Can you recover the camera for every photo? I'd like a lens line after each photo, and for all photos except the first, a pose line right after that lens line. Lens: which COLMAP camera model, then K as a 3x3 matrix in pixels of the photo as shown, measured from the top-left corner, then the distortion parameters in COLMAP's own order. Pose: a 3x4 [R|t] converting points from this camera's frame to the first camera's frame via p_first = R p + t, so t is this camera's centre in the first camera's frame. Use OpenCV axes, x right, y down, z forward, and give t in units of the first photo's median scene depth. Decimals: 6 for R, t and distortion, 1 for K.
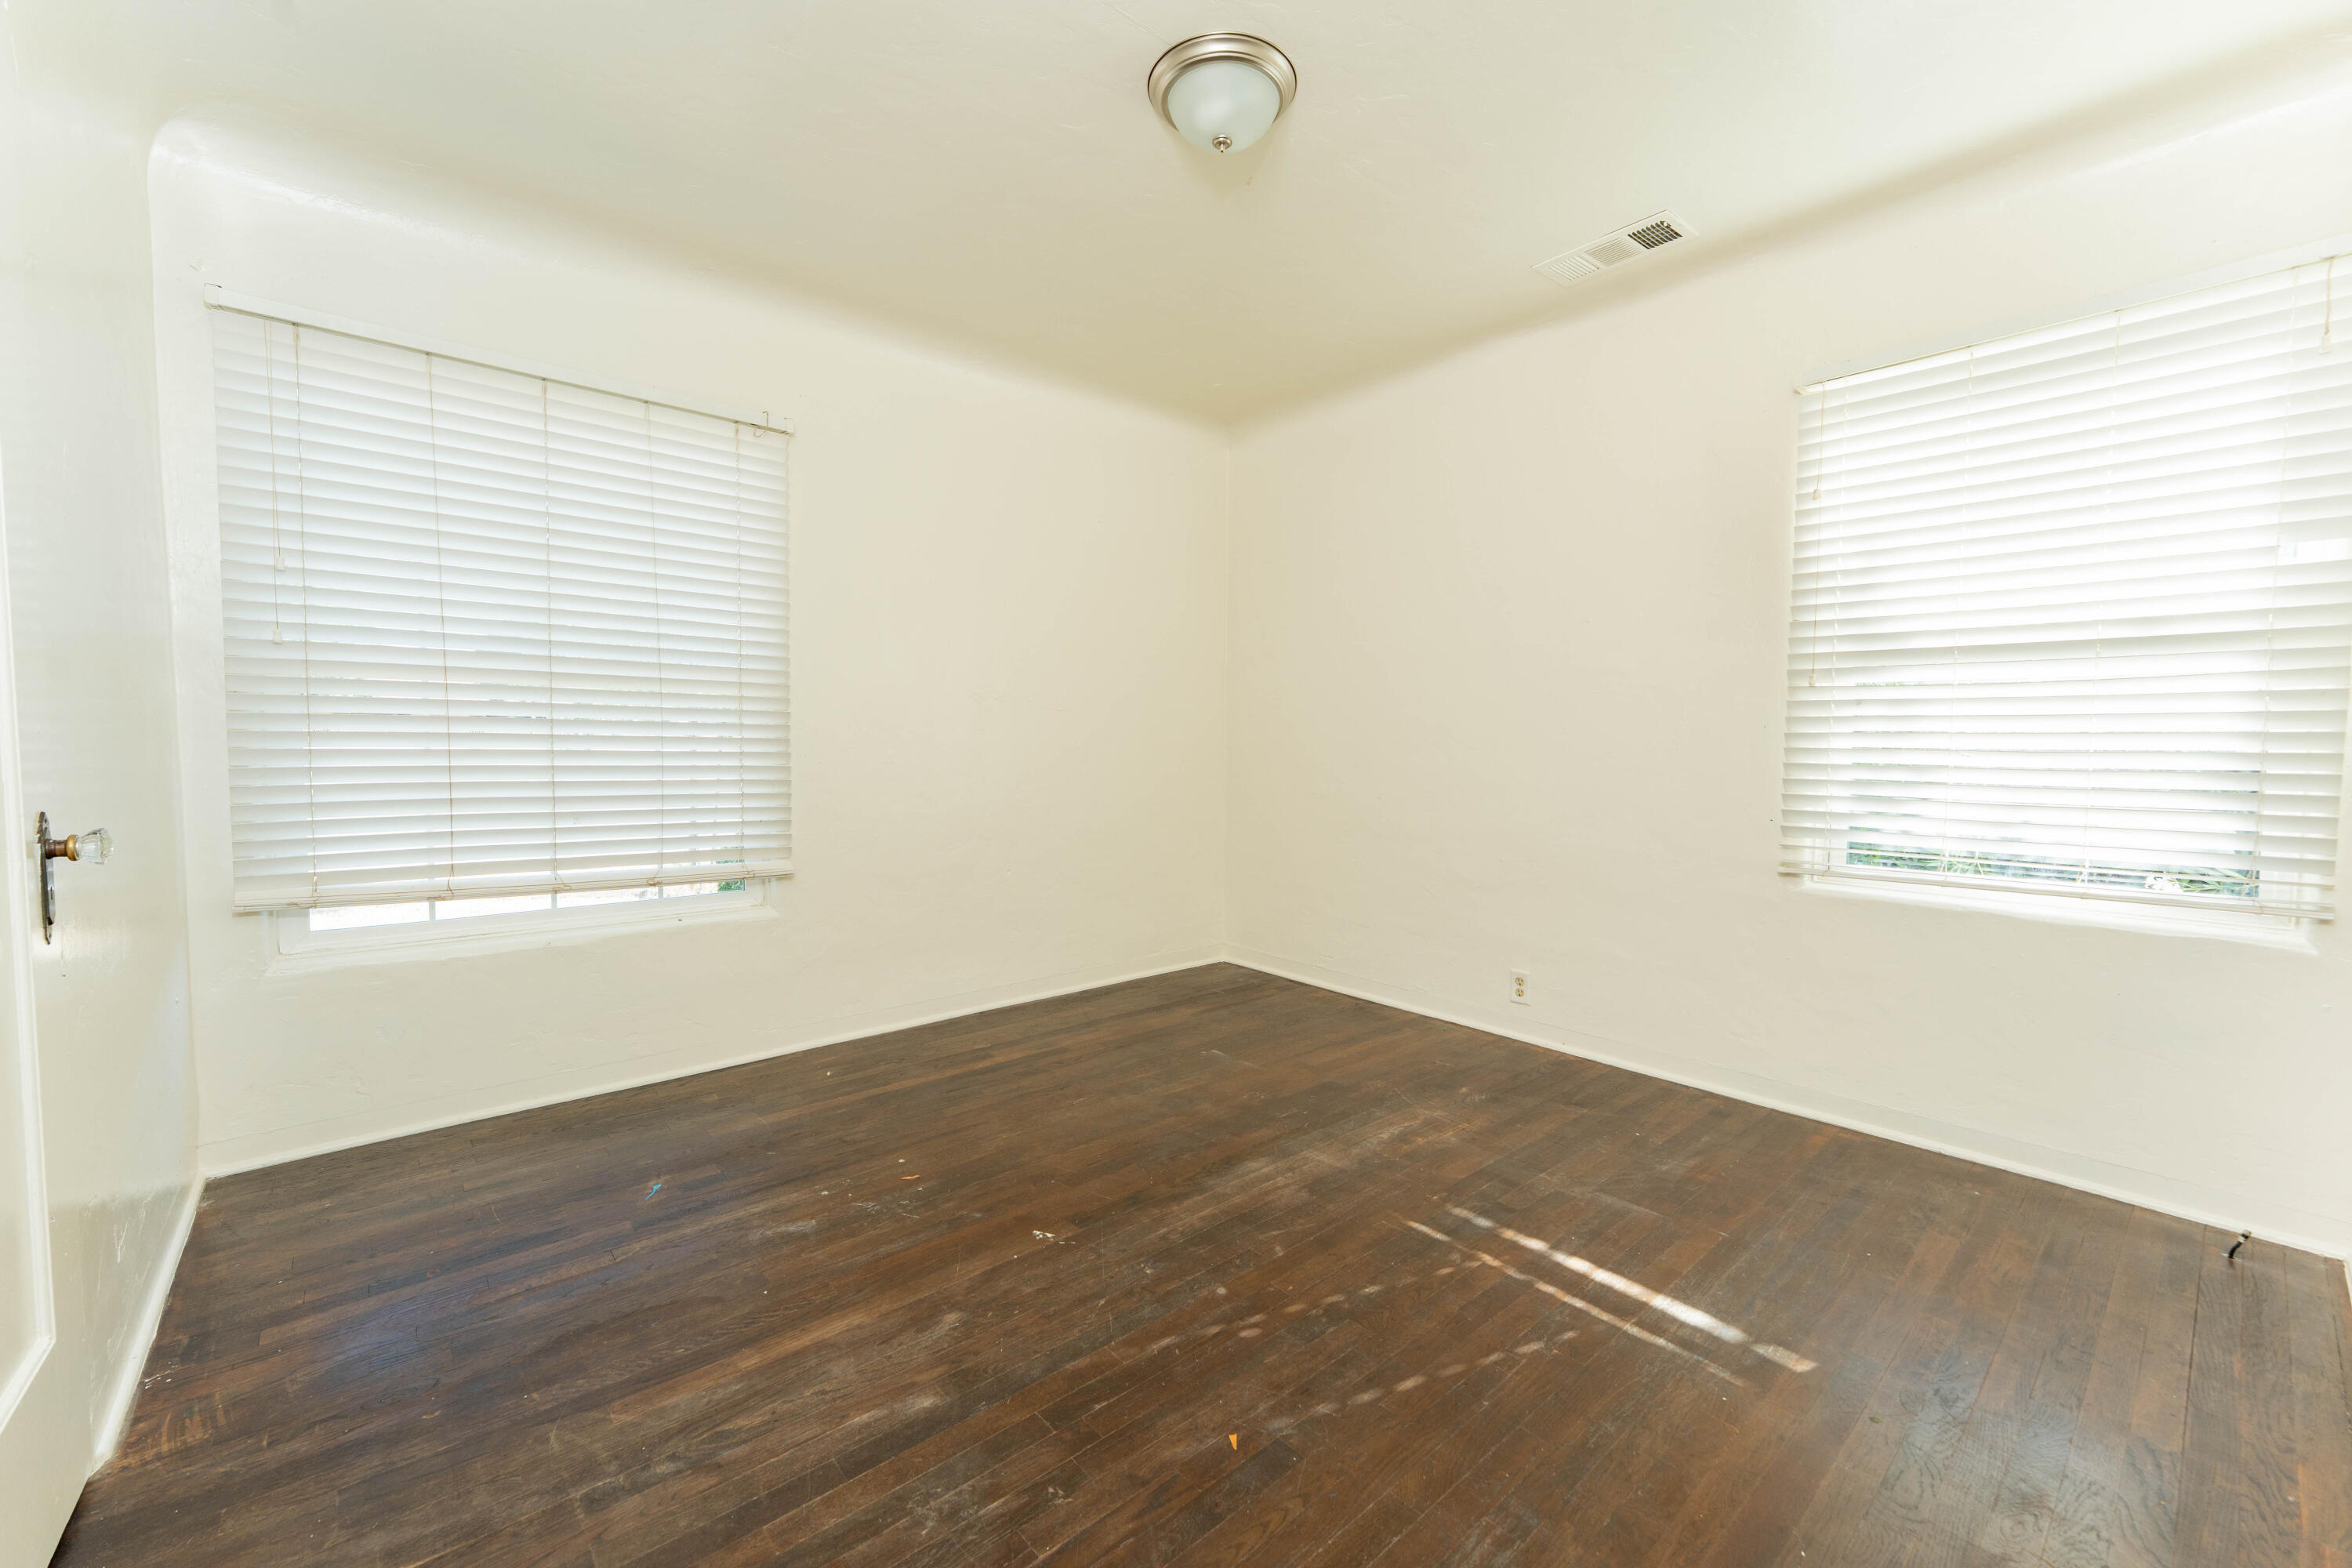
lens RADIAL K [[943.1, 0, 1170.2], [0, 943.1, 781.1], [0, 0, 1]] dist [0.000002, -0.001421]
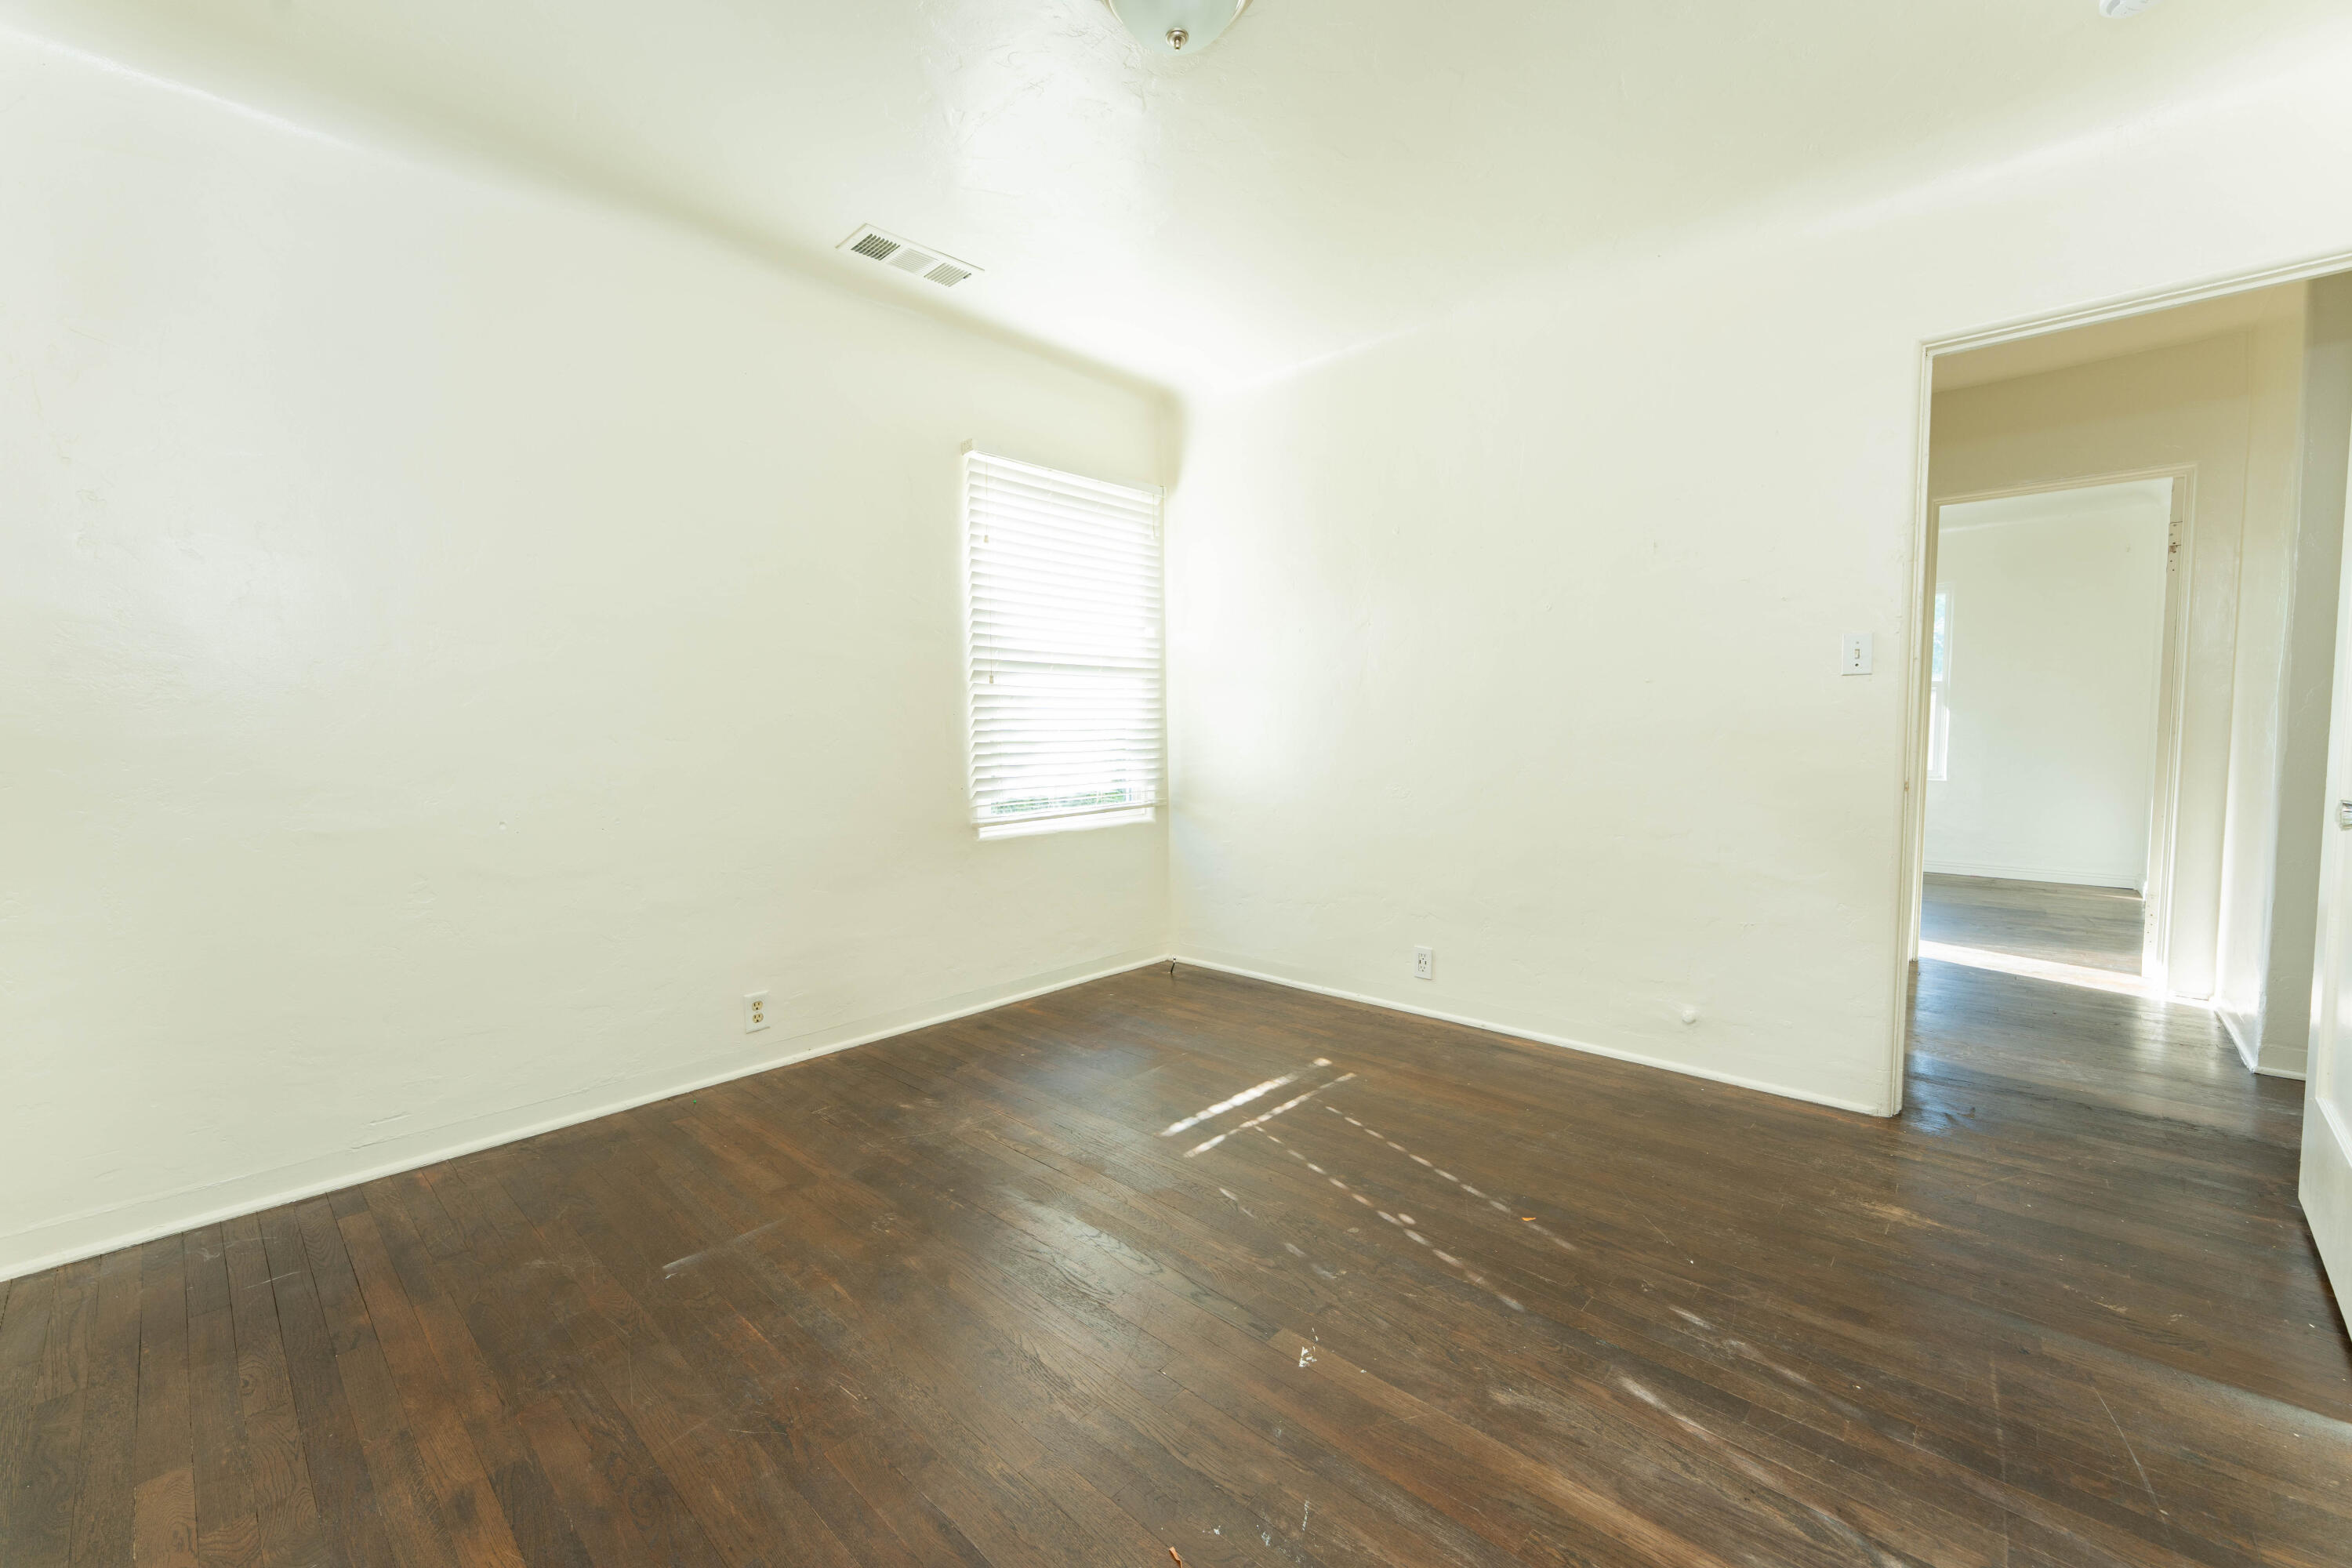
lens RADIAL K [[943.1, 0, 1174.6], [0, 943.1, 780.7], [0, 0, 1]] dist [0.000002, -0.001421]
pose [[-0.118386, -0.065362, 0.990814, -0.758825], [0.054955, 0.995871, 0.072262, -0.052306], [-0.991446, 0.063005, -0.114306, 1.020328]]
